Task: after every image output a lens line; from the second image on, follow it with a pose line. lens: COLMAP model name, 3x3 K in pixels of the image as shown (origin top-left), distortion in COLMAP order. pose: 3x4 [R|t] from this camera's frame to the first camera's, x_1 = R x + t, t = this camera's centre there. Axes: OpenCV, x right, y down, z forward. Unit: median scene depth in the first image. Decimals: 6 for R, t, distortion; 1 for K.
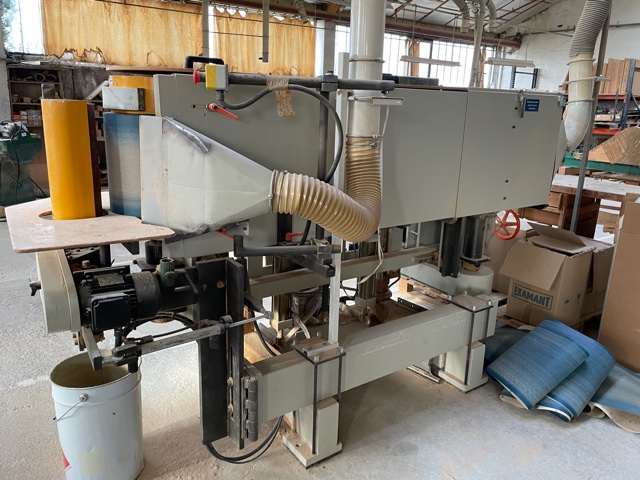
lens RADIAL K [[490.8, 0, 318.5], [0, 490.8, 236.9], [0, 0, 1]] dist [0.080879, -0.123339]
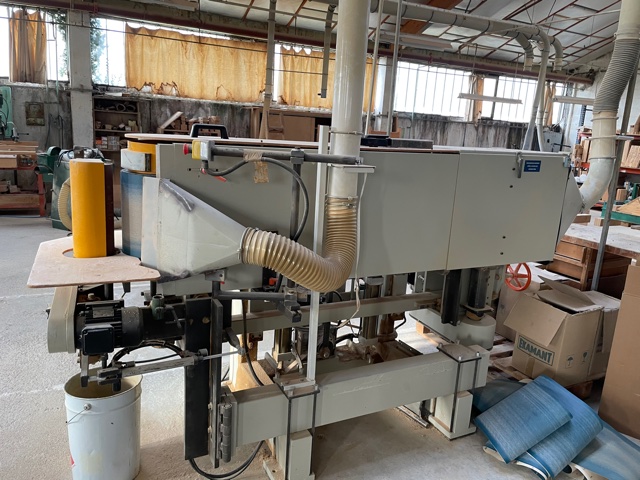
lens RADIAL K [[490.8, 0, 318.5], [0, 490.8, 236.9], [0, 0, 1]] dist [0.080879, -0.123339]
pose [[0.988699, 0.059760, -0.137485, 0.144091], [-0.066083, 0.996934, -0.041890, -0.045826], [0.134560, 0.050502, 0.989618, -0.080359]]
